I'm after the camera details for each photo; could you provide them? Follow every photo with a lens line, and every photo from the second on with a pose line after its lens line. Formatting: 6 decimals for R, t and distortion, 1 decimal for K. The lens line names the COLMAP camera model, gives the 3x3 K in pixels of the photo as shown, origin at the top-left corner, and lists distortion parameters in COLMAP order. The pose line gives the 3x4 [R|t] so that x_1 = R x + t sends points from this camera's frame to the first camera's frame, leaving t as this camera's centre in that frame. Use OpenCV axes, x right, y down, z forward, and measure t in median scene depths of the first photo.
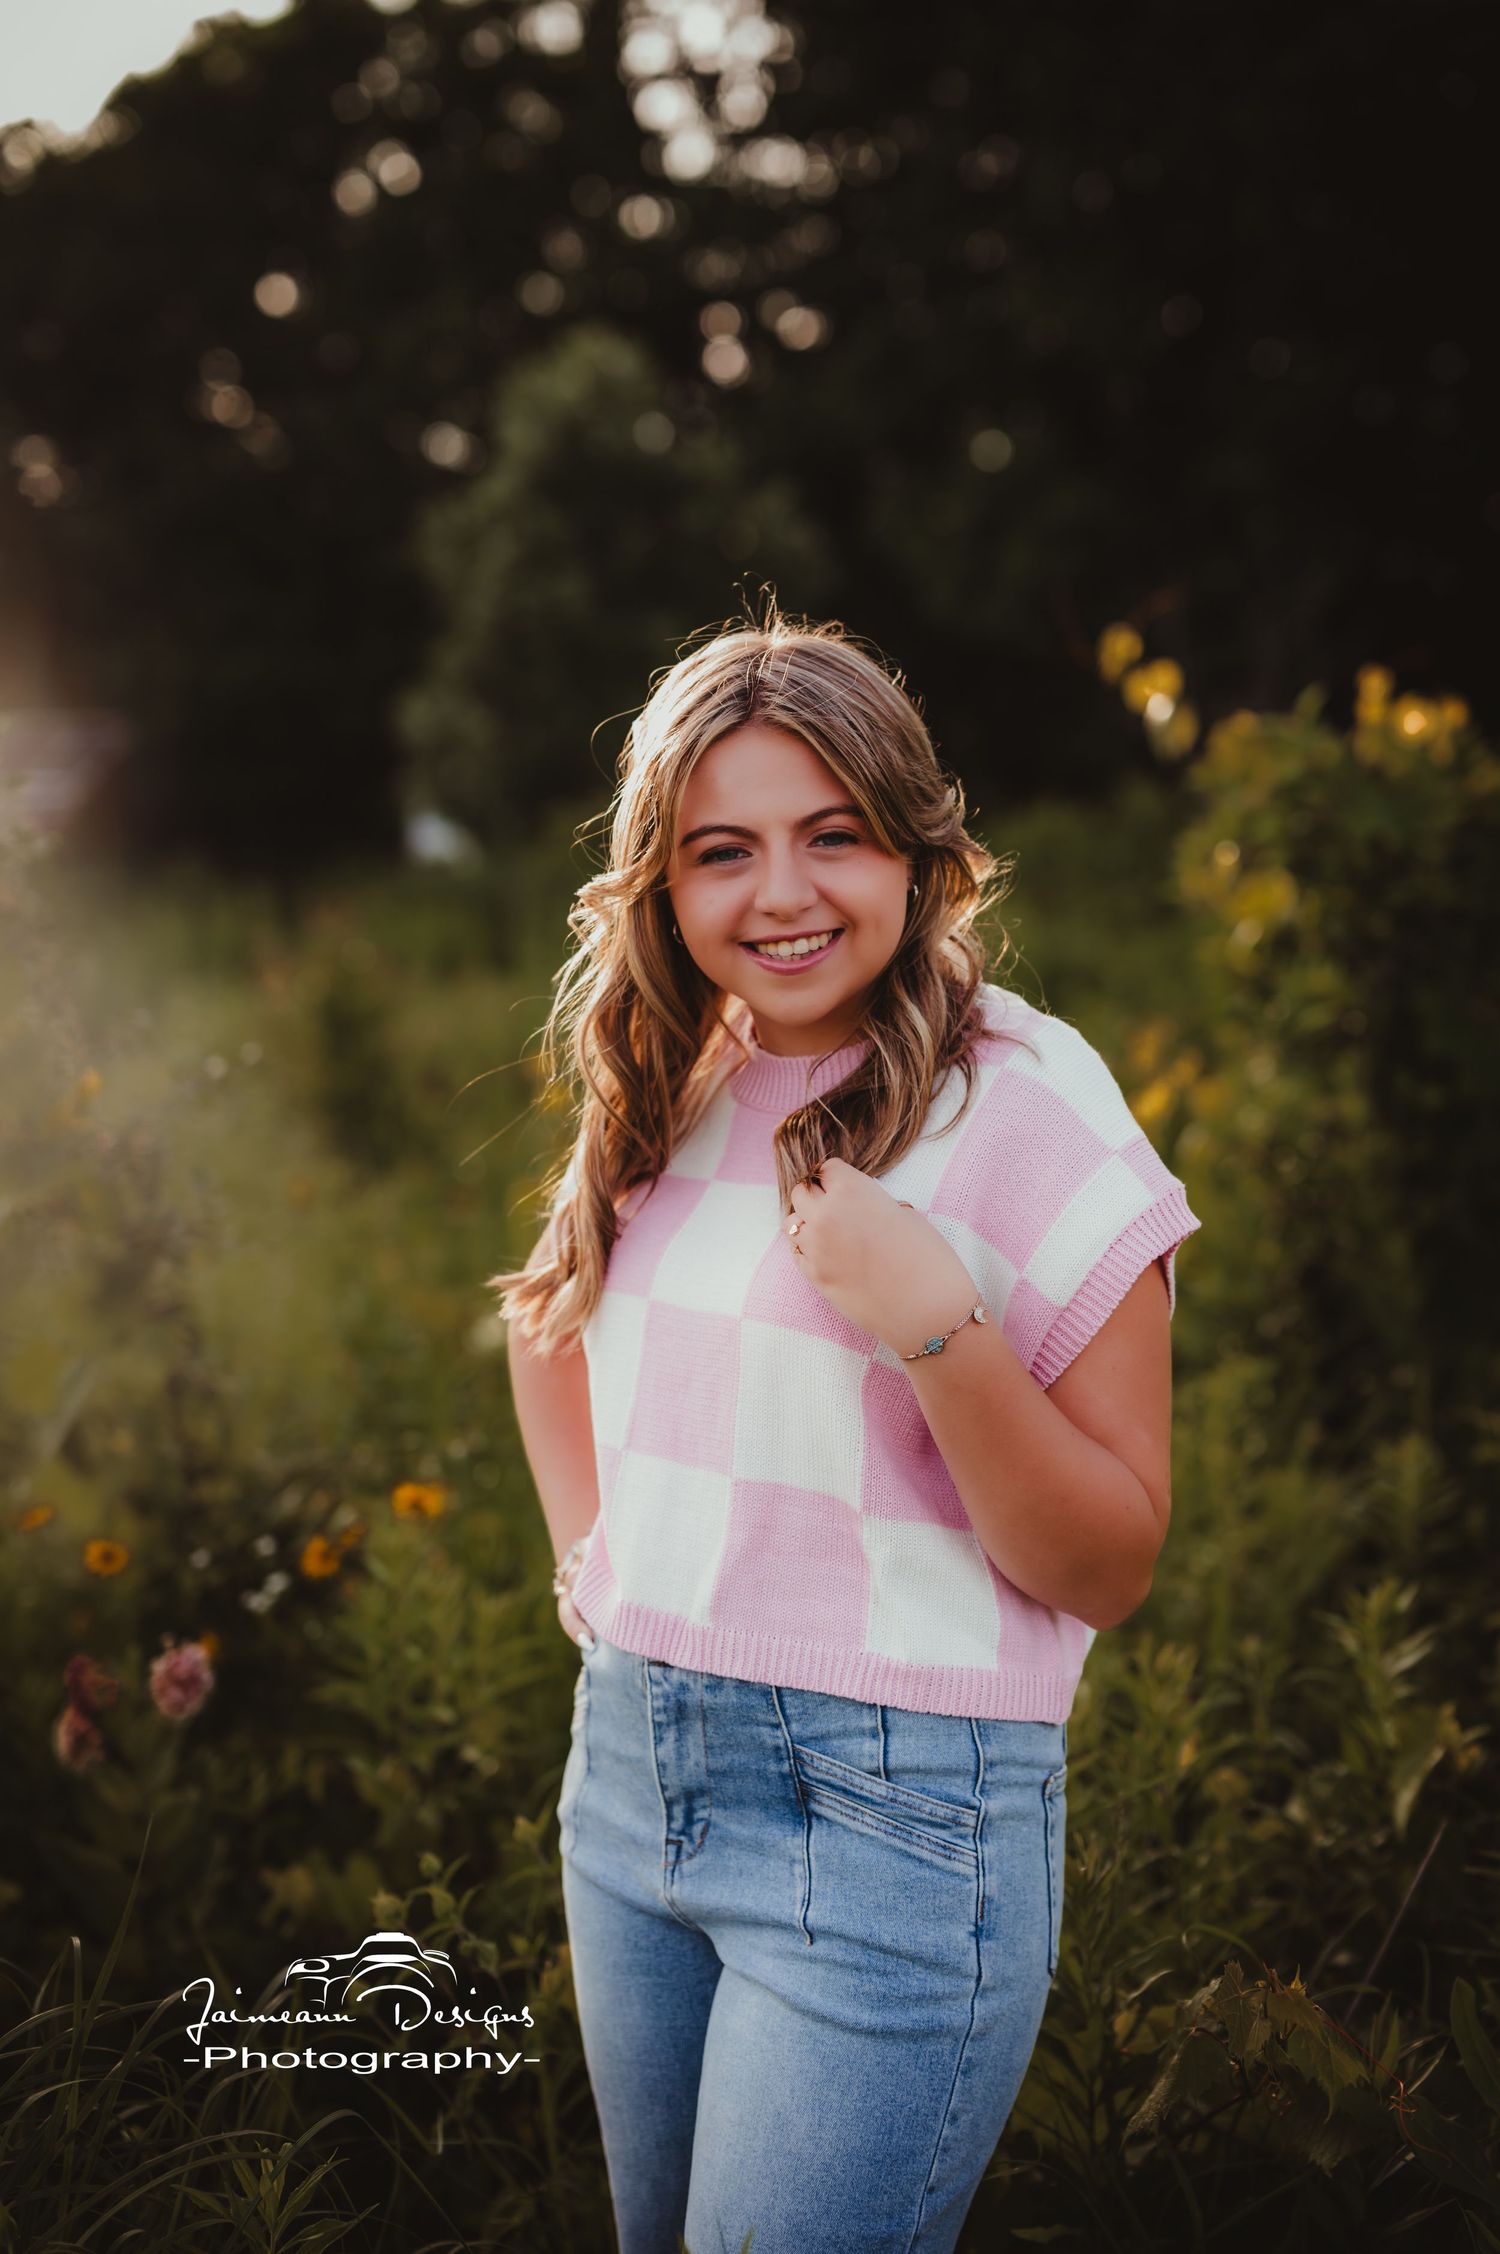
lens RADIAL K [[3365.9, 0, 751.0], [0, 3365.9, 1118.5], [0, 0, 1]] dist [0.047100, 0.000000]
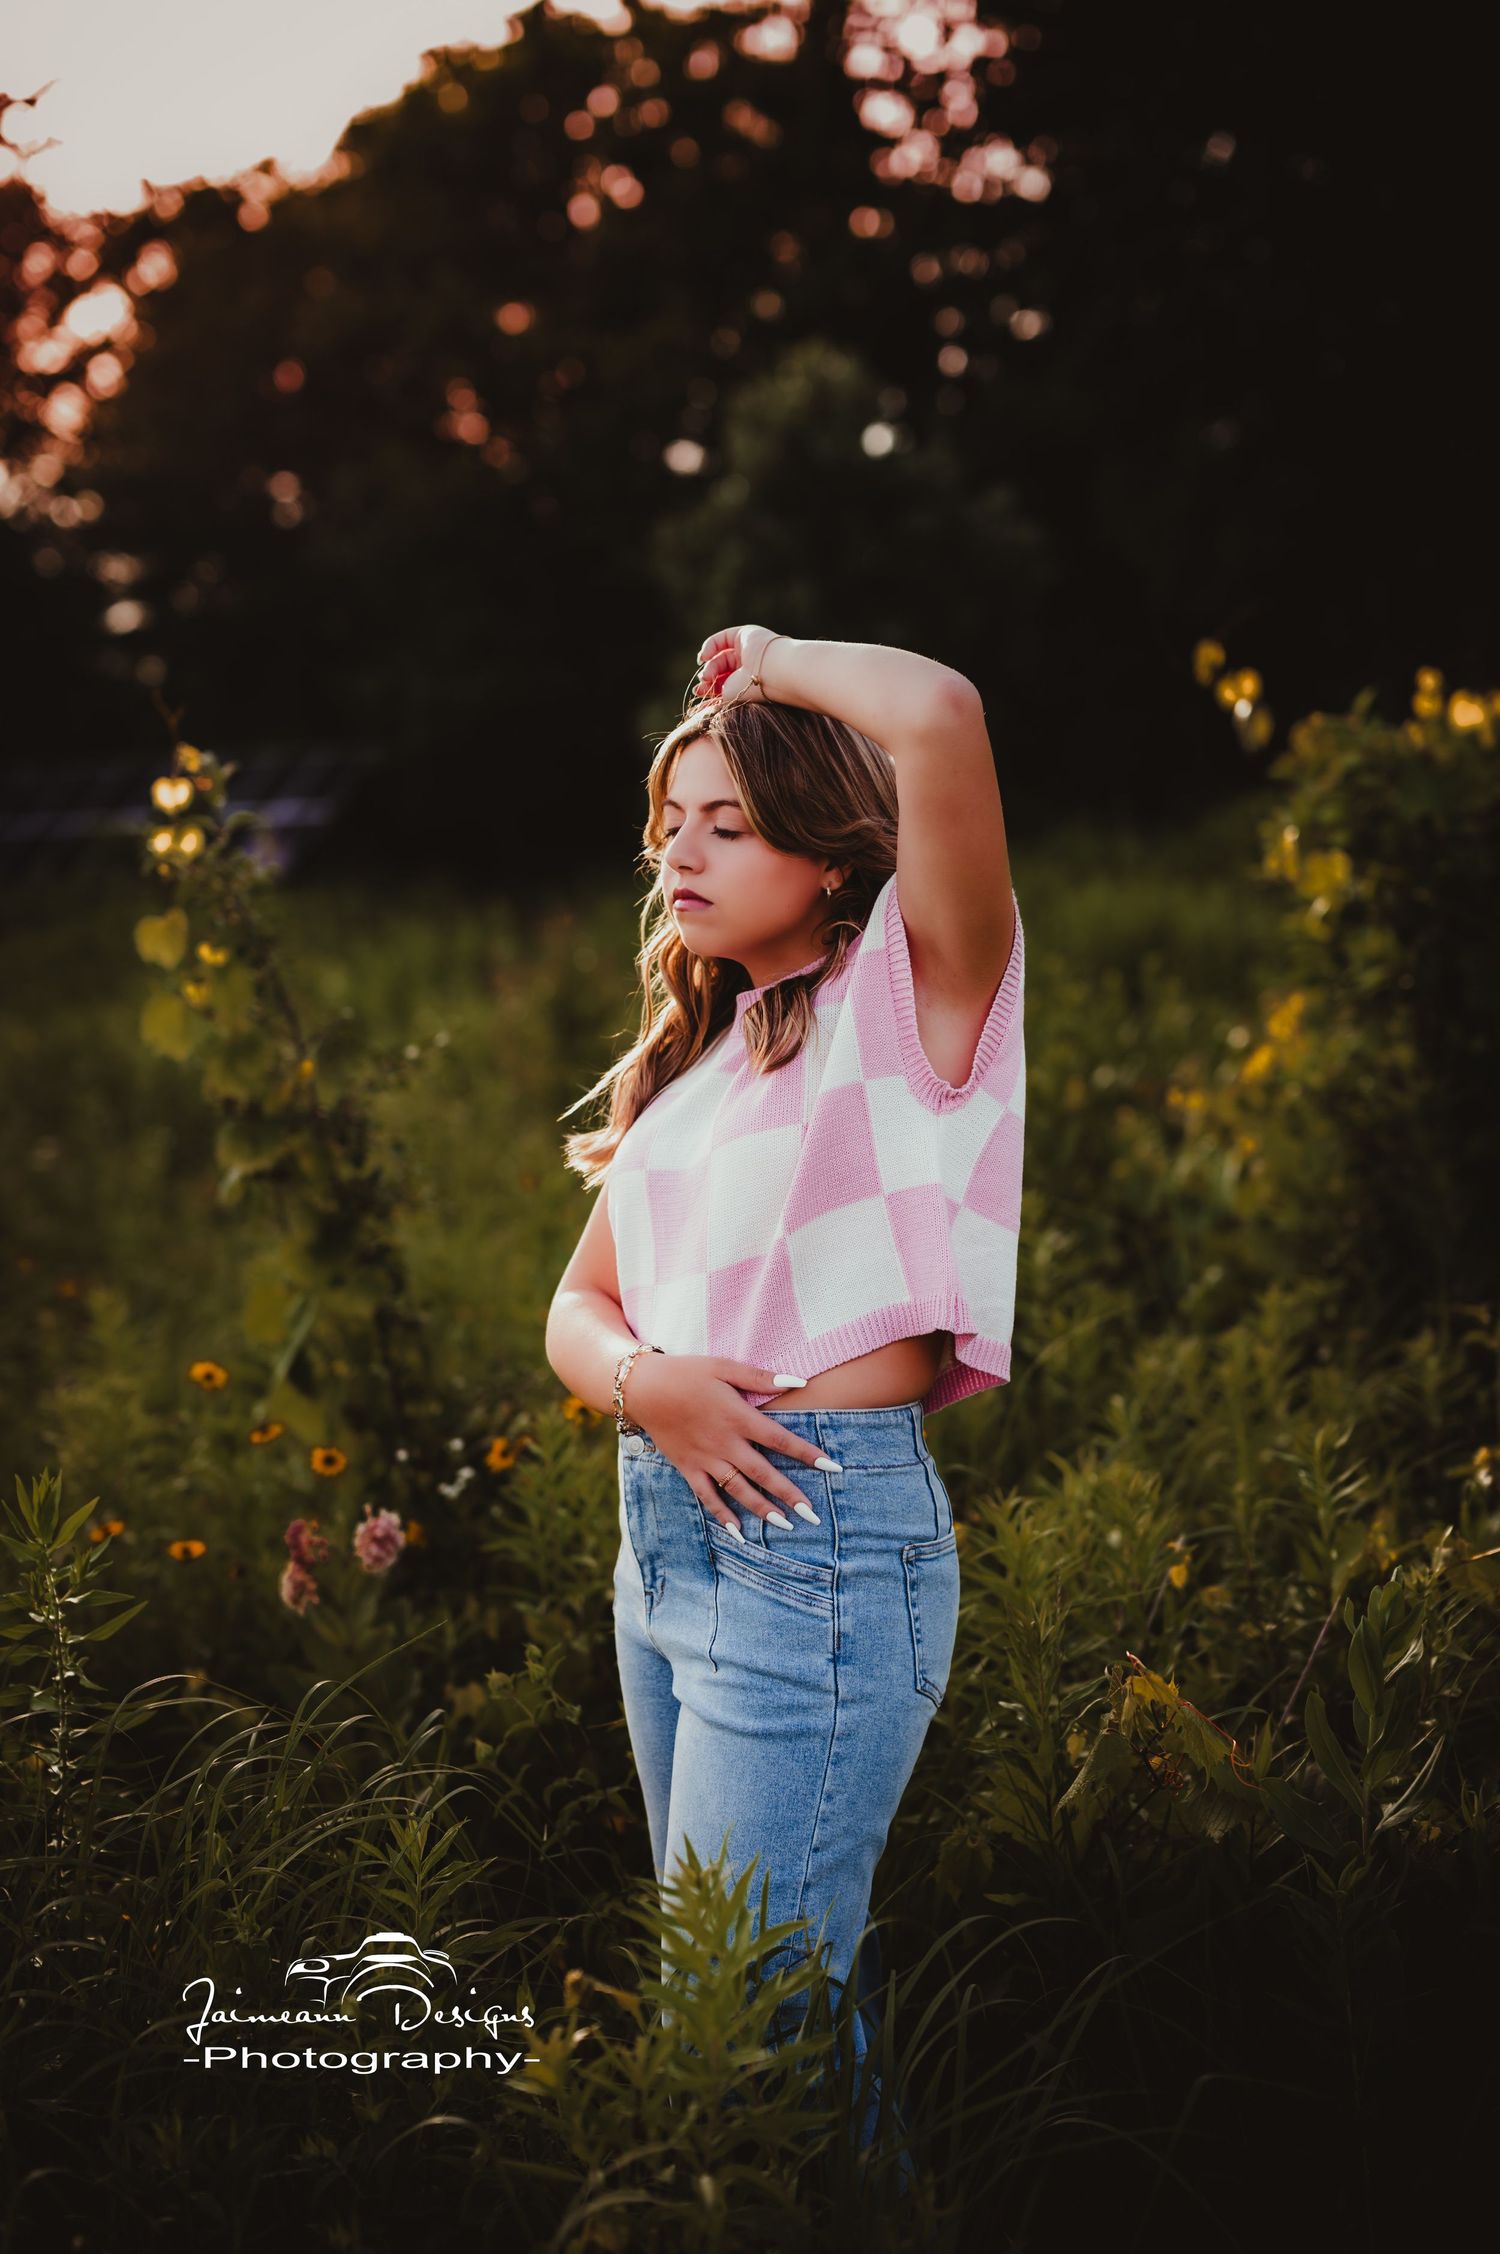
lens RADIAL K [[3365.9, 0, 745.1], [0, 3365.9, 1121.0], [0, 0, 1]] dist [0.047100, 0.000000]
pose [[0.996141, -0.035009, -0.080482, 0.055745], [0.035134, 0.999383, 0.000141, 0.012394], [0.080427, -0.002968, 0.996756, -0.179618]]
